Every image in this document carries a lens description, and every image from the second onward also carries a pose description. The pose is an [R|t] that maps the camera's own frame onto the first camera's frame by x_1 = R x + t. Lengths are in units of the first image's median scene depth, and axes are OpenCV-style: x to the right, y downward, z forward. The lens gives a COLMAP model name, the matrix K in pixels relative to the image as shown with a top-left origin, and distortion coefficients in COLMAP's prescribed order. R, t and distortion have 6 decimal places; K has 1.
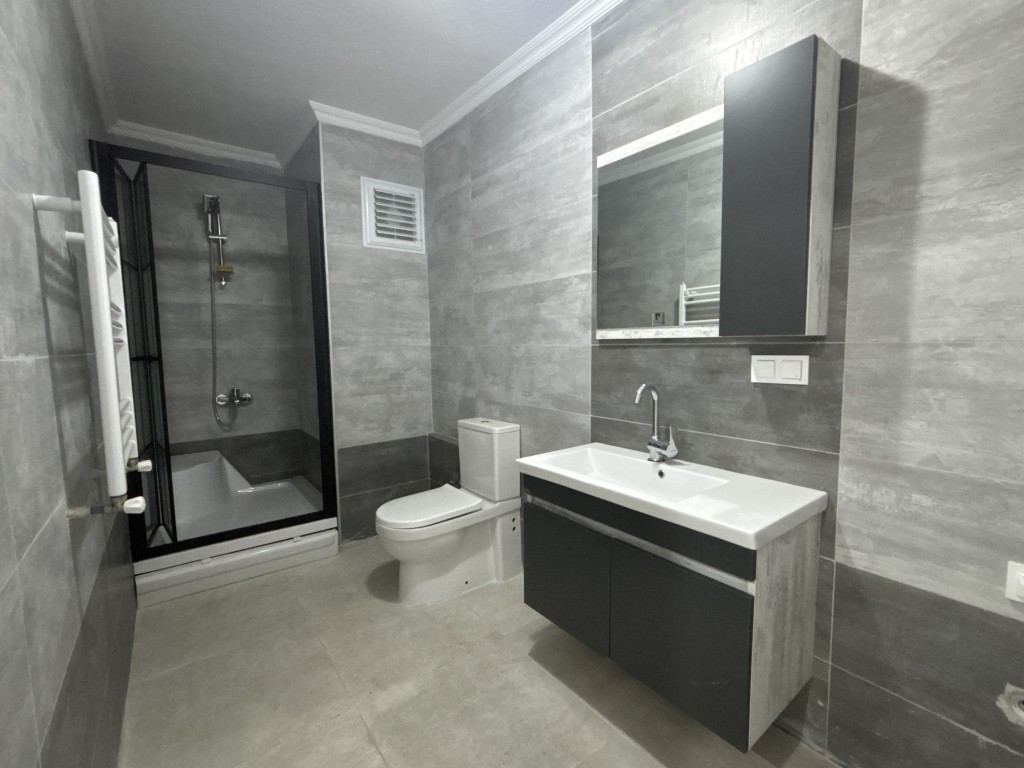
lens RADIAL K [[455.3, 0, 518.5], [0, 455.3, 386.6], [0, 0, 1]] dist [0.001369, 0.000770]
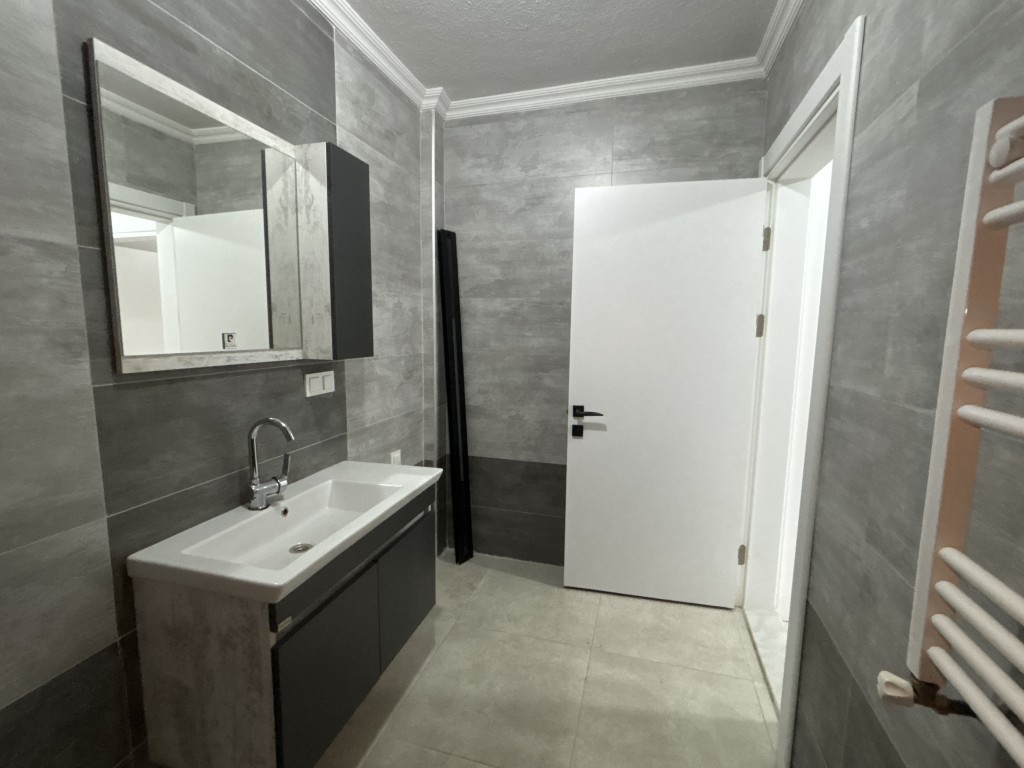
lens RADIAL K [[455.3, 0, 517.7], [0, 455.3, 382.6], [0, 0, 1]] dist [0.001369, 0.000770]
pose [[-0.591406, -0.088024, 0.801556, -0.664566], [0.071522, 0.984381, 0.160871, -0.174641], [-0.803196, 0.152469, -0.575873, 1.096533]]
